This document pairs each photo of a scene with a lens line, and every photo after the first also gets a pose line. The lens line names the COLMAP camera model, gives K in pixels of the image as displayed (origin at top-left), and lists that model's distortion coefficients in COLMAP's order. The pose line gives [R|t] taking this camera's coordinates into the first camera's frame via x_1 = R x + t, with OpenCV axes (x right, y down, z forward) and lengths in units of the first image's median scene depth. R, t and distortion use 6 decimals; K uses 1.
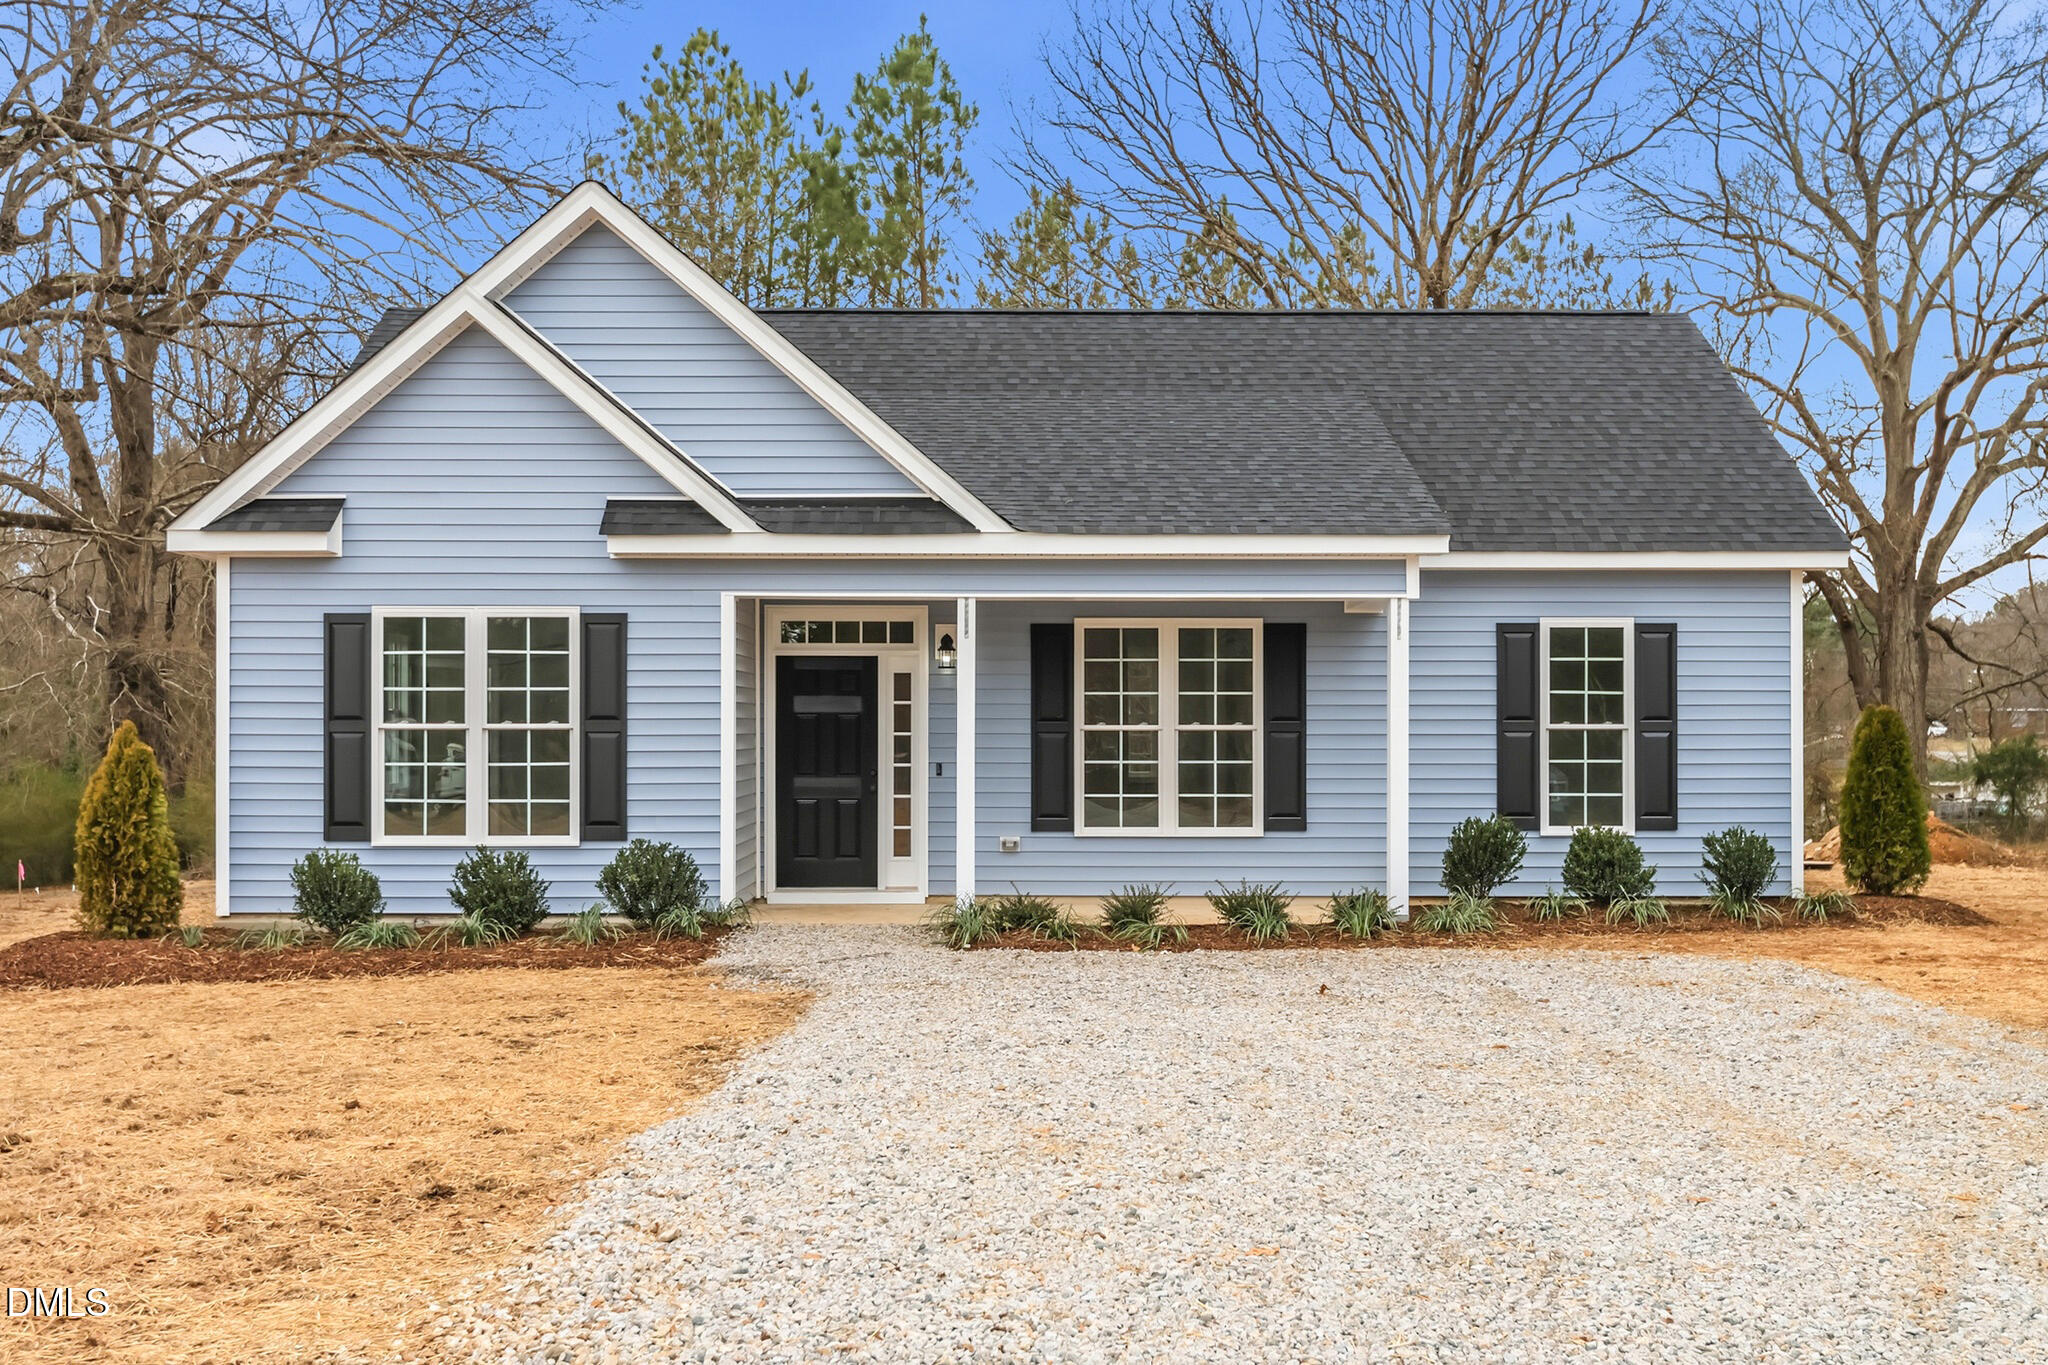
lens RADIAL K [[1986.7, 0, 1014.3], [0, 1986.7, 678.7], [0, 0, 1]] dist [-0.006905, 0.000000]
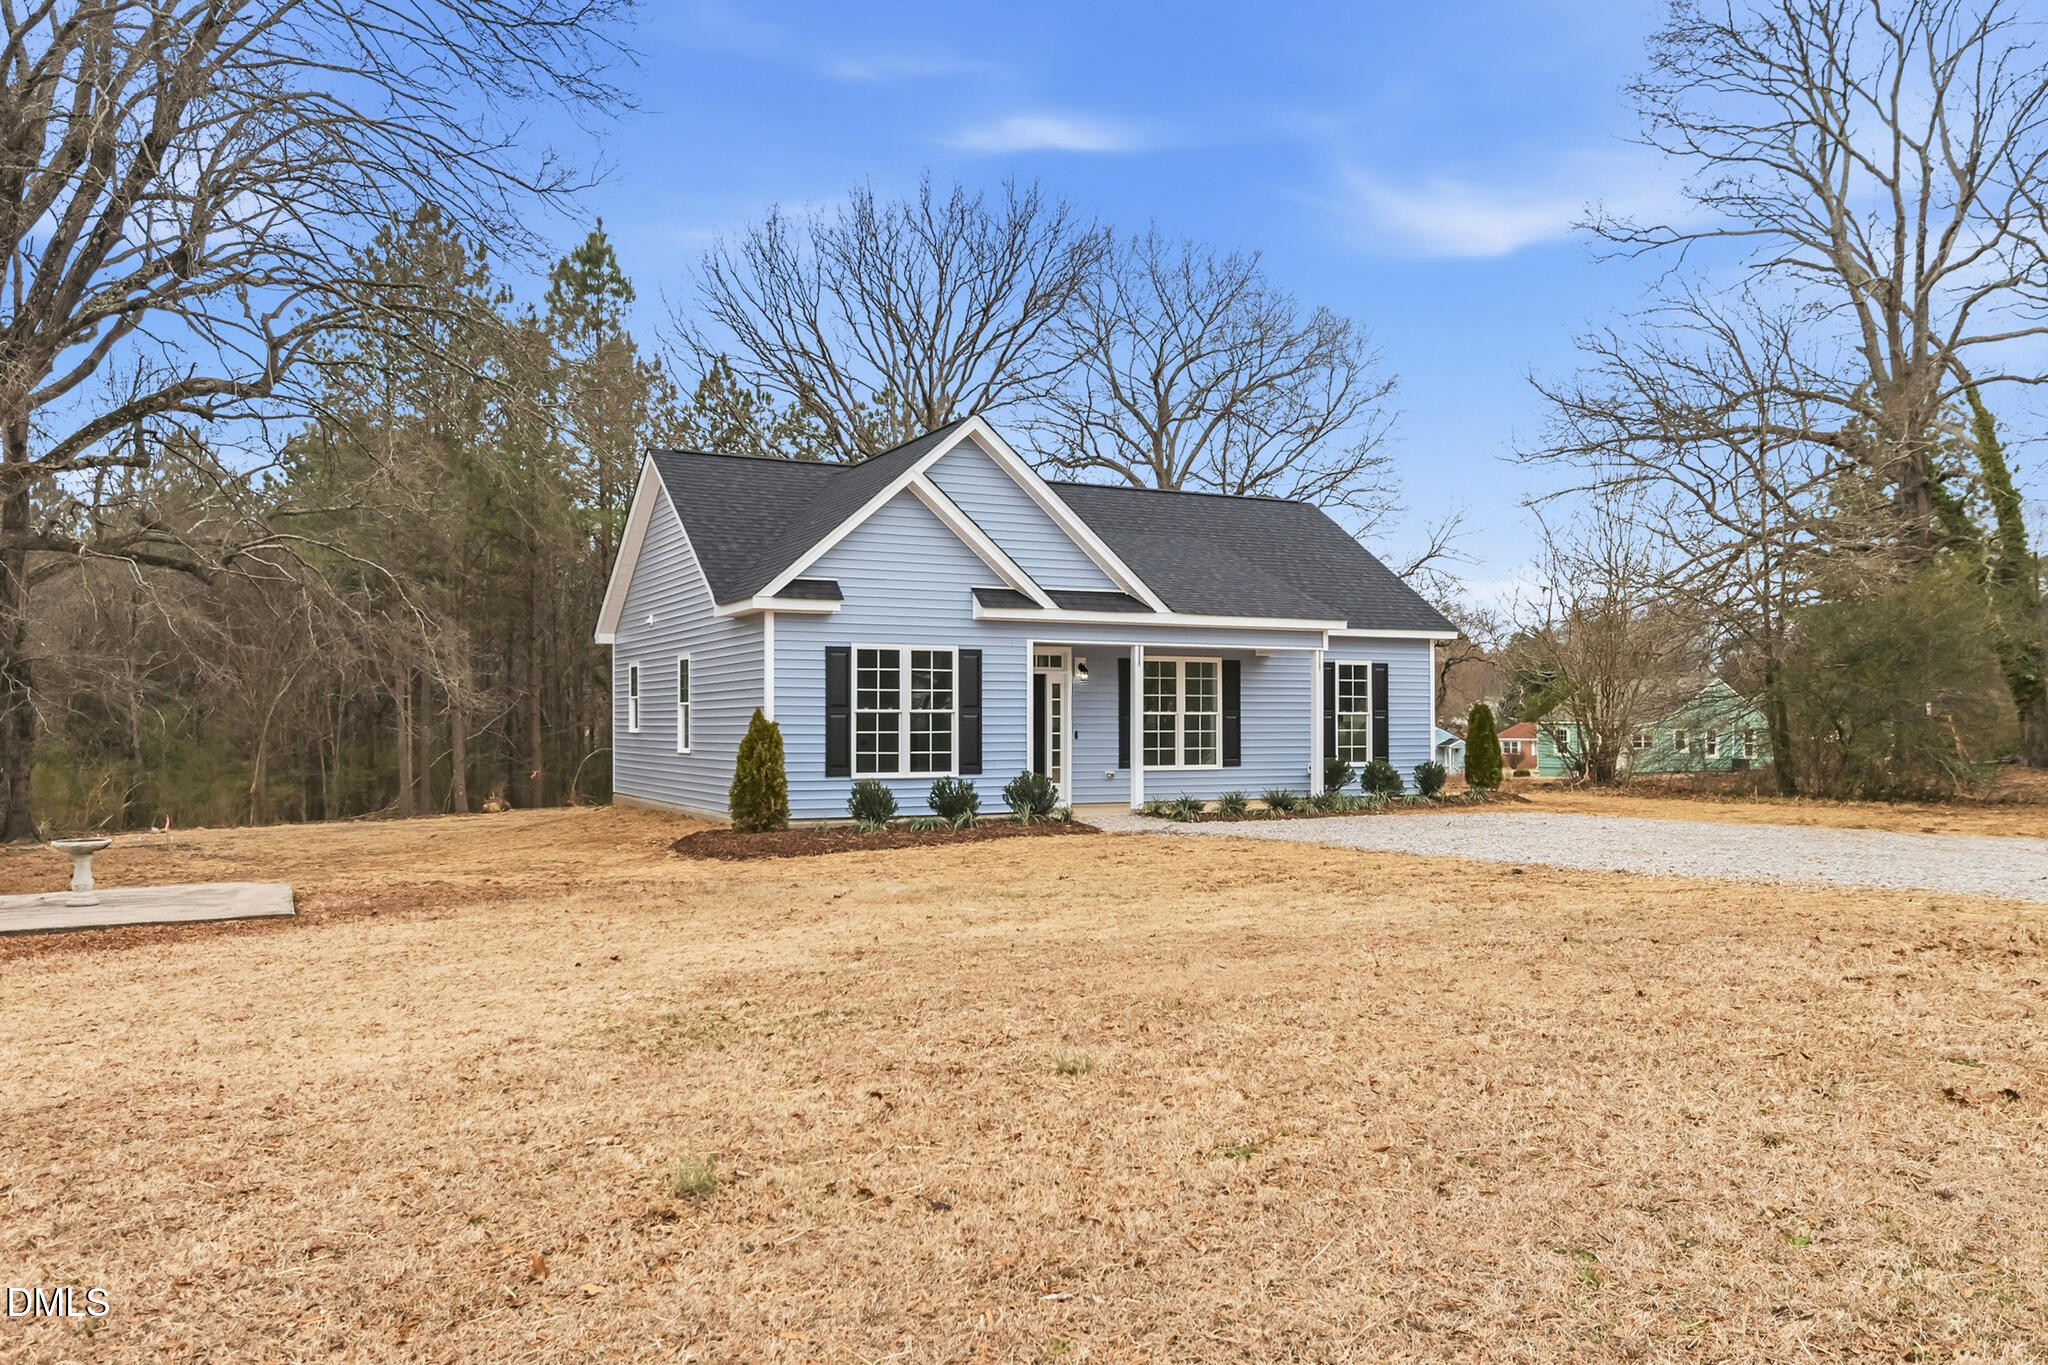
lens RADIAL K [[1364.3, 0, 1030.0], [0, 1364.3, 687.7], [0, 0, 1]] dist [-0.009633, -0.001550]
pose [[0.911470, 0.011264, 0.411212, -0.607706], [-0.014467, 0.999884, 0.004676, -0.004129], [-0.411111, -0.010211, 0.911528, -0.147703]]
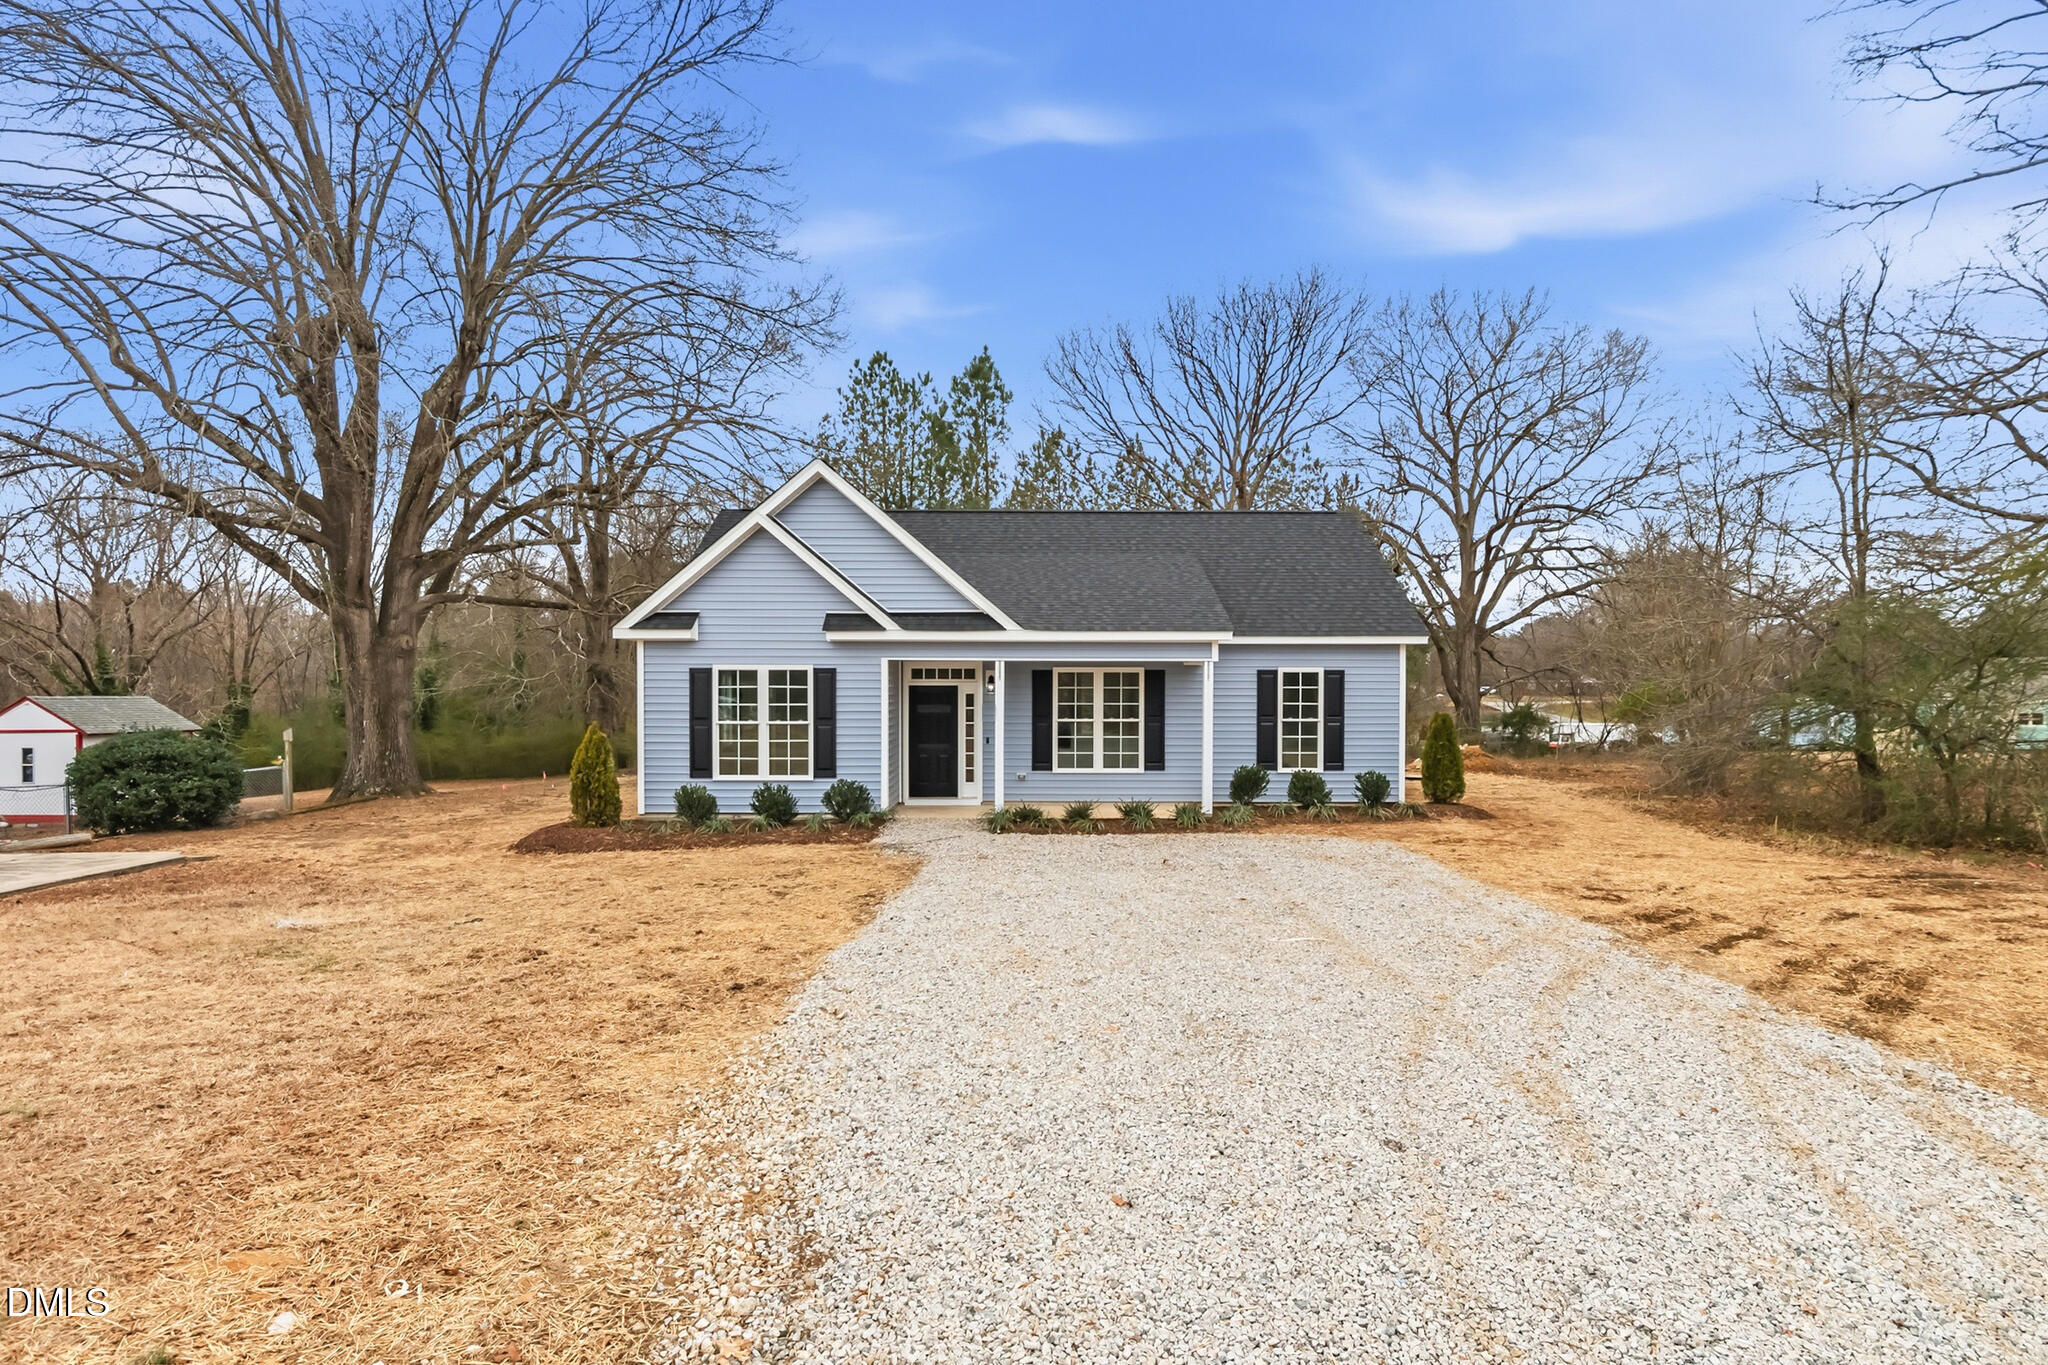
lens RADIAL K [[978.0, 0, 1035.4], [0, 978.0, 688.0], [0, 0, 1]] dist [0.000695, -0.002418]
pose [[0.999997, 0.002373, 0.000303, 0.011783], [-0.002379, 0.999738, 0.022755, -0.032505], [-0.000249, -0.022756, 0.999741, -0.018937]]
